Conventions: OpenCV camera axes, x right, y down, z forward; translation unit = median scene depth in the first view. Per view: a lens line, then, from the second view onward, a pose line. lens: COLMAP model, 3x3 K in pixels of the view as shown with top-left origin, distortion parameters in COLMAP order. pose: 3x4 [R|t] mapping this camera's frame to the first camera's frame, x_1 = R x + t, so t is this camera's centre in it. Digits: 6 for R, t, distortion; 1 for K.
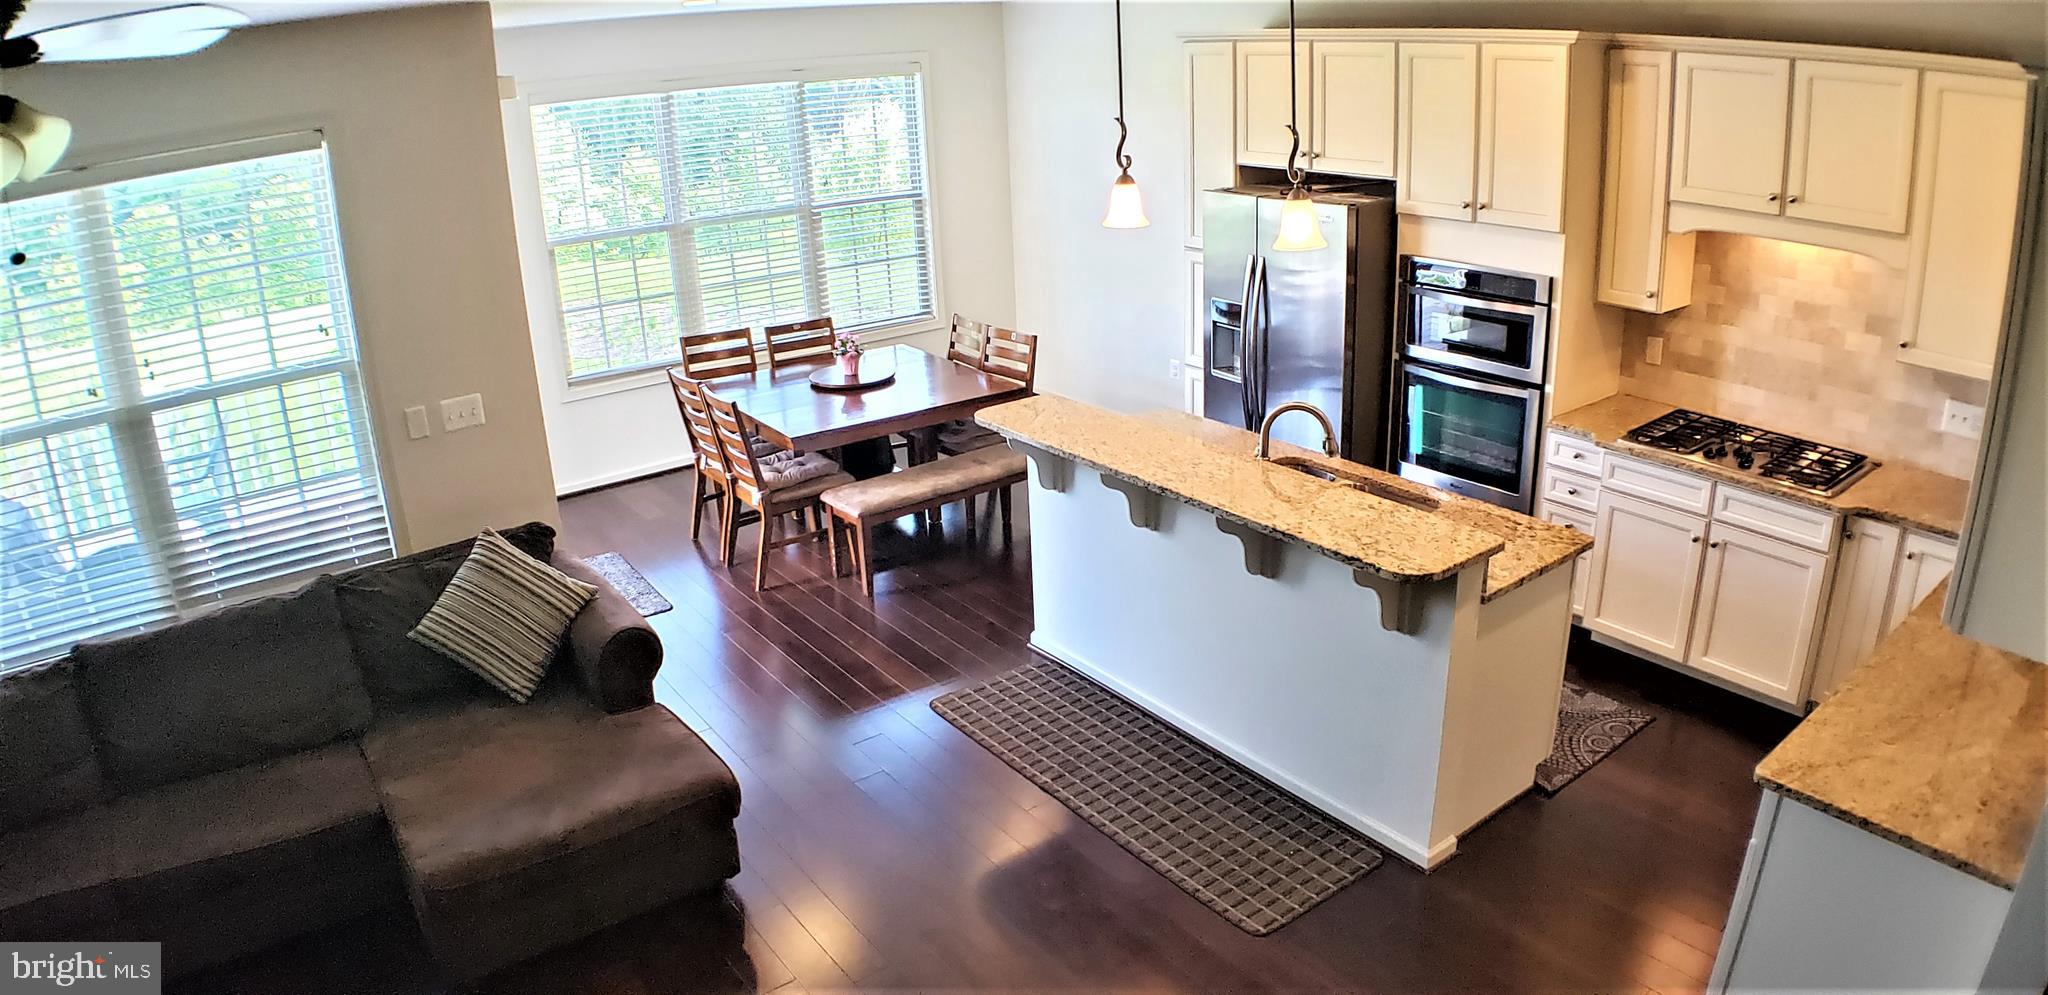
lens RADIAL K [[1245.6, 0, 1024.0], [0, 1245.6, 497.5], [0, 0, 1]] dist [-0.231060, 0.049917]
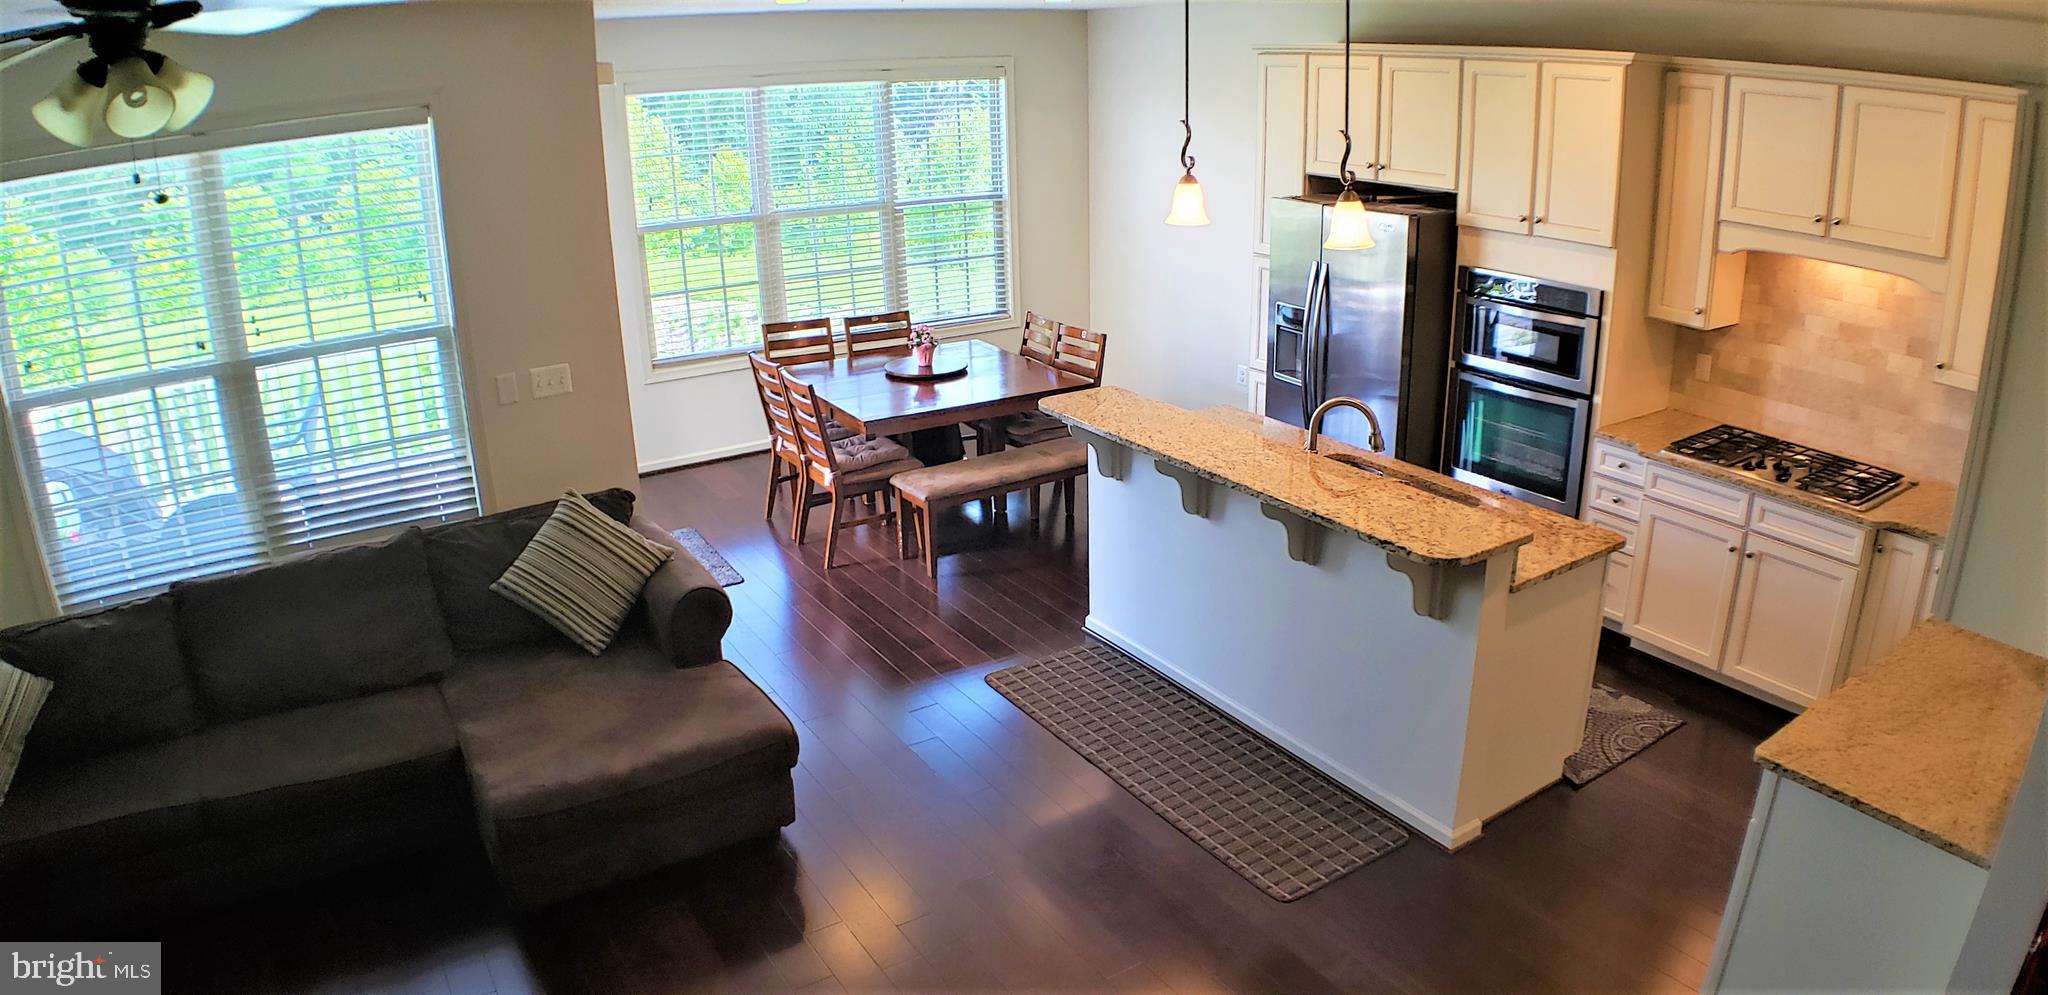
lens RADIAL K [[1245.5, 0, 1057.5], [0, 1245.5, 510.3], [0, 0, 1]] dist [-0.232569, 0.051175]
pose [[0.998612, 0.039749, -0.034549, 0.014825], [-0.039734, 0.999210, 0.001125, 0.021613], [0.034566, 0.000250, 0.999402, -0.040222]]
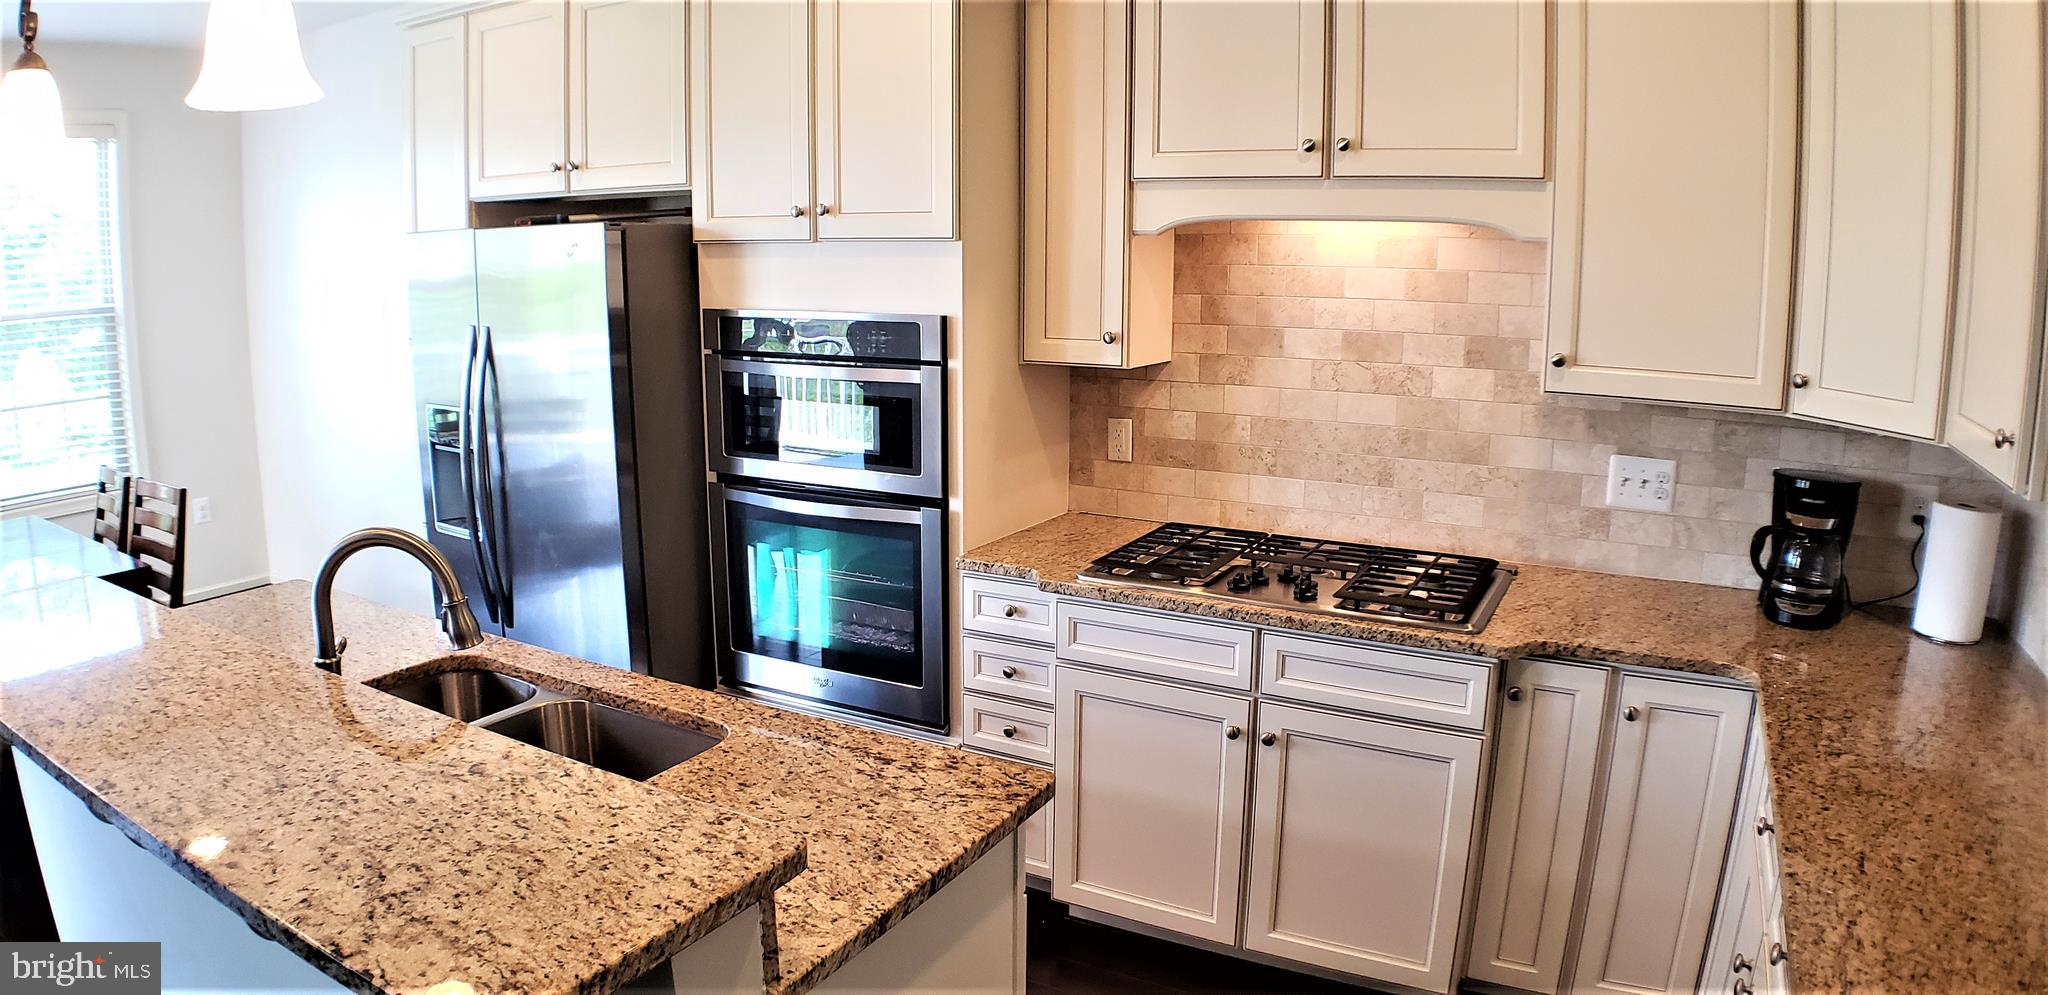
lens RADIAL K [[1234.6, 0, 1049.9], [0, 1234.6, 503.7], [0, 0, 1]] dist [-0.112320, -0.115783]
pose [[0.895631, -0.036766, 0.443276, 0.208723], [0.106134, 0.985456, -0.132707, -0.004583], [-0.431950, 0.165903, 0.886507, 0.428703]]
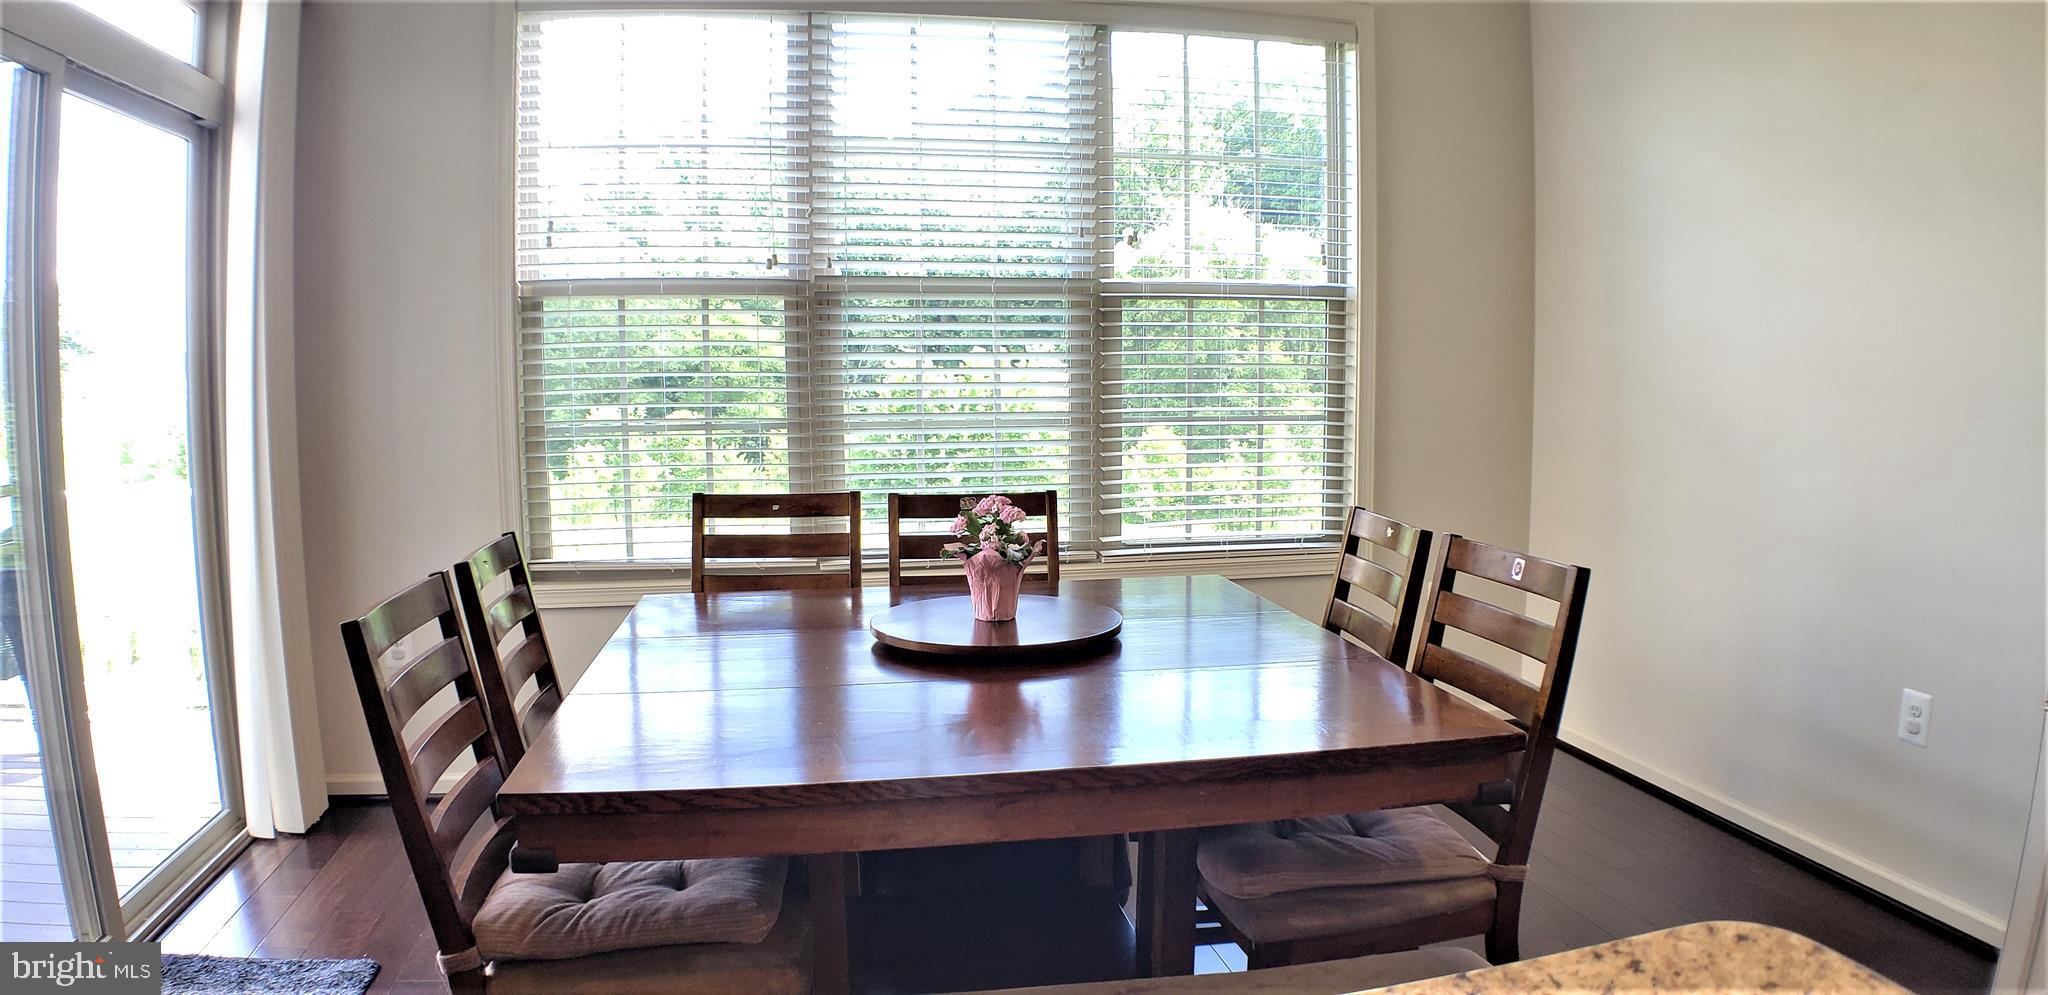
lens RADIAL K [[1257.1, 0, 992.3], [0, 1257.1, 494.6], [0, 0, 1]] dist [0.001871, -0.184135]
pose [[0.906156, 0.076417, -0.415983, 0.004282], [-0.168268, 0.967489, -0.188817, -0.090195], [0.388030, 0.241094, 0.889554, 0.902384]]
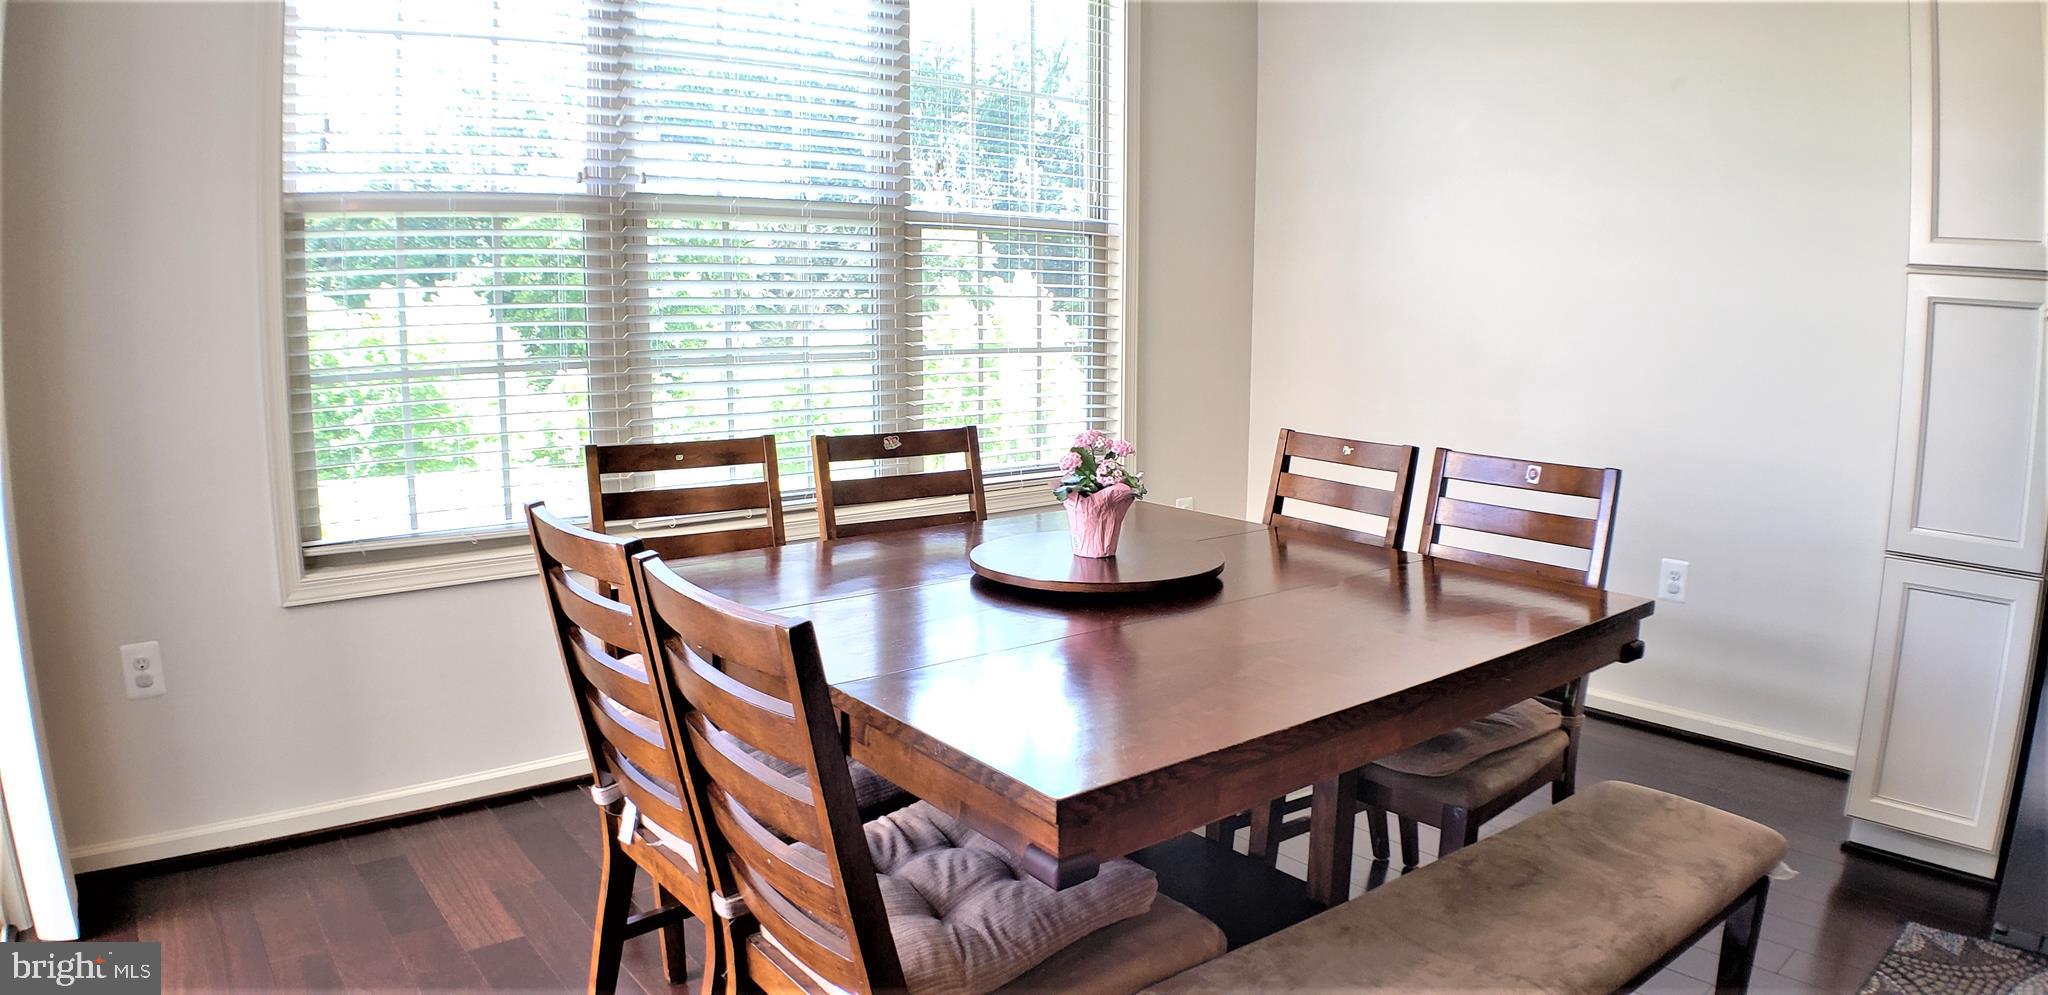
lens RADIAL K [[1263.5, 0, 1024.0], [0, 1263.5, 497.5], [0, 0, 1]] dist [-0.150552, 0.002902]
pose [[0.998493, 0.032714, 0.044062, -0.234868], [-0.023872, 0.981871, -0.188042, -0.068791], [-0.049415, 0.186707, 0.981172, 0.887935]]
